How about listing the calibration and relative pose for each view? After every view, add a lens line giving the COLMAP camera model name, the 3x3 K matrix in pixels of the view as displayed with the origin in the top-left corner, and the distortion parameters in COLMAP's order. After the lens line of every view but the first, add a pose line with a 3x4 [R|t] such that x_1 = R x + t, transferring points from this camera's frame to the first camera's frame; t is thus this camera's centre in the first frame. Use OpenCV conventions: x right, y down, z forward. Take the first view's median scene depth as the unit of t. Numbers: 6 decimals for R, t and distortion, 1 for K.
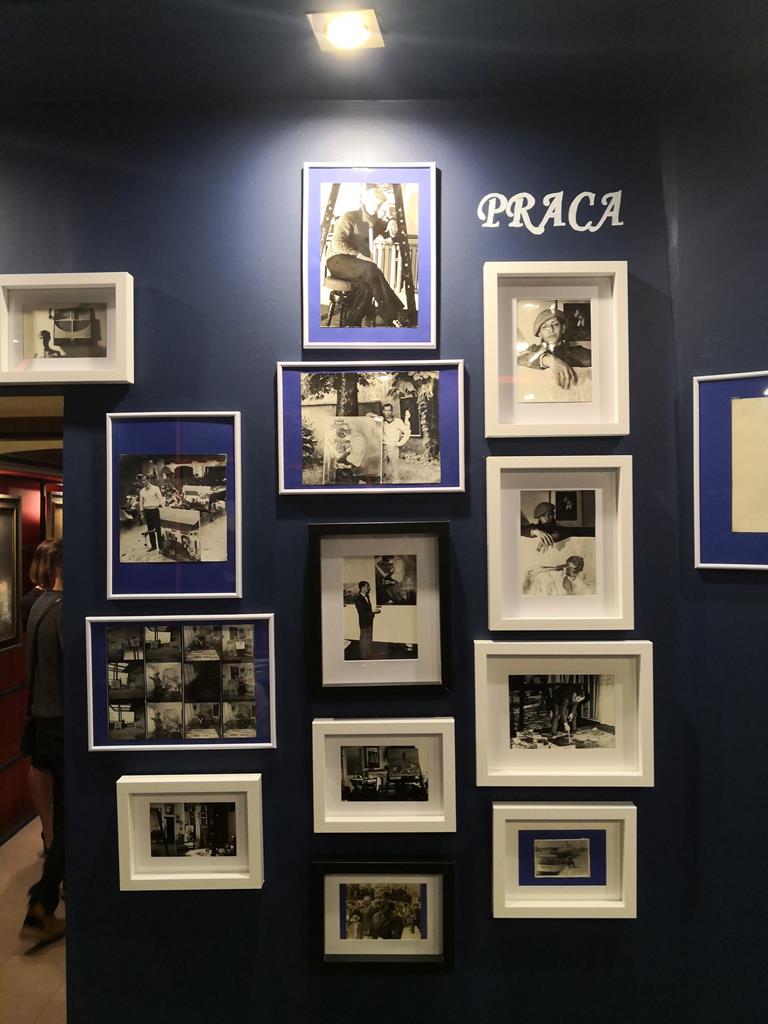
lens RADIAL K [[824.7, 0, 384.5], [0, 824.7, 507.0], [0, 0, 1]] dist [0.029998, -0.048396]
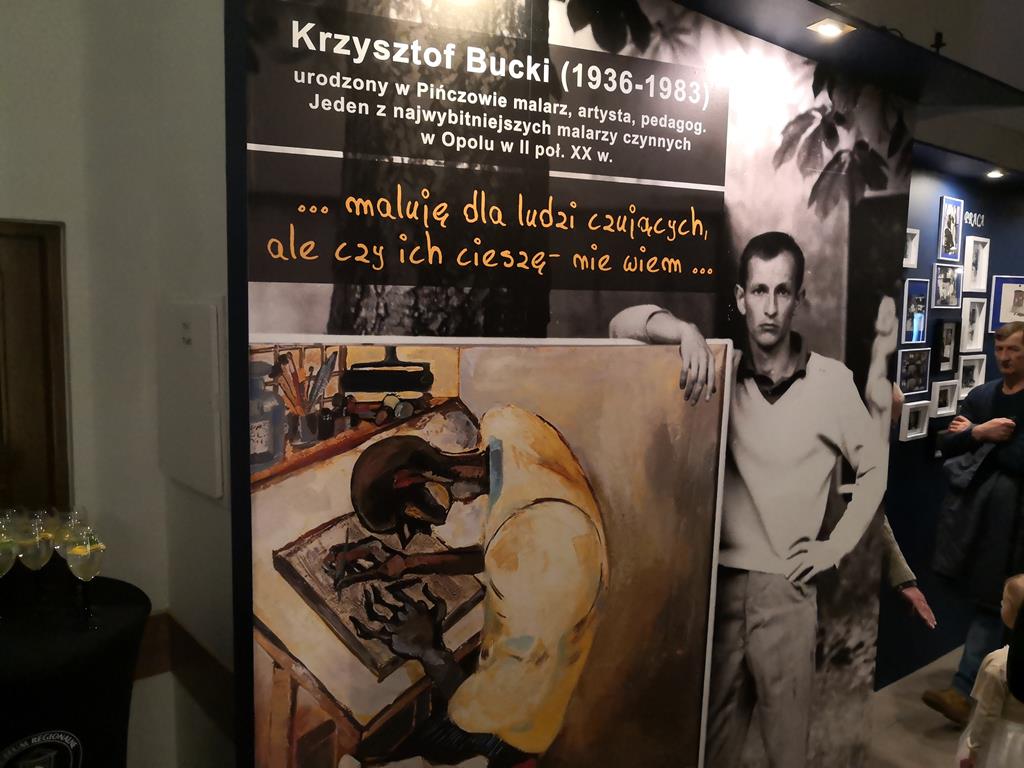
lens RADIAL K [[824.7, 0, 511.7], [0, 824.7, 386.3], [0, 0, 1]] dist [0.029998, -0.048396]
pose [[0.773763, -0.039302, 0.632255, -3.213429], [-0.025057, 0.995394, 0.092541, 0.026524], [-0.632979, -0.087447, 0.769214, -0.366467]]
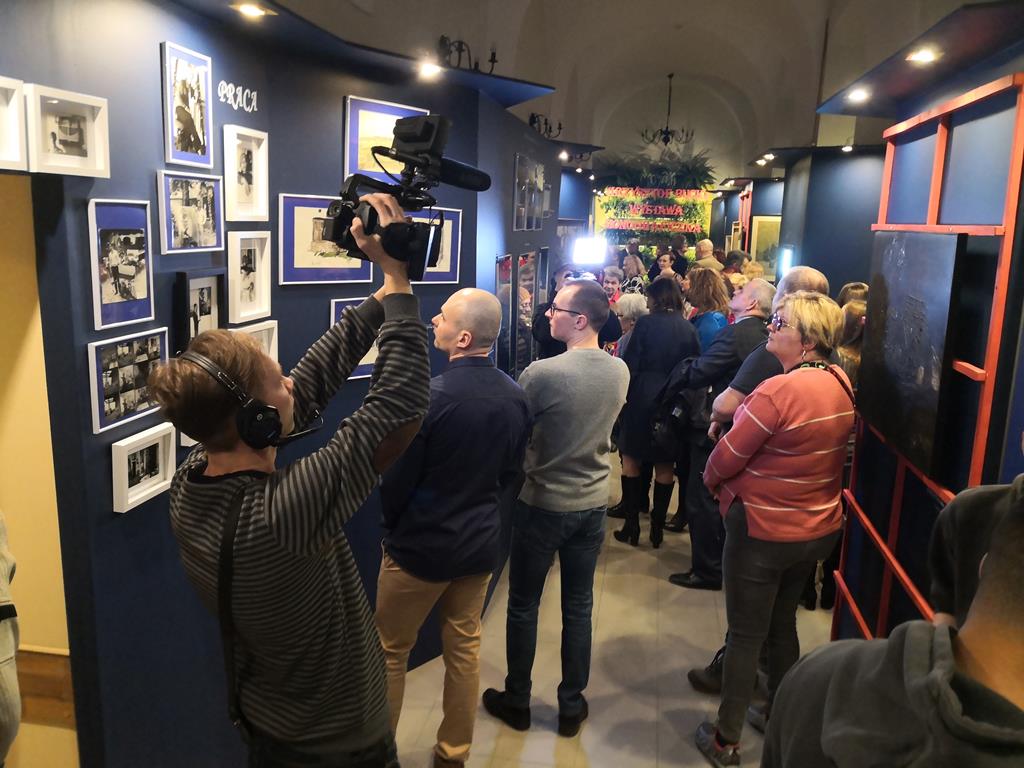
lens RADIAL K [[824.7, 0, 510.3], [0, 824.7, 380.9], [0, 0, 1]] dist [0.029998, -0.048396]
pose [[0.174606, -0.171741, 0.969545, -1.632923], [-0.047210, 0.982079, 0.182463, -0.099882], [-0.983506, -0.077631, 0.163369, 0.043862]]
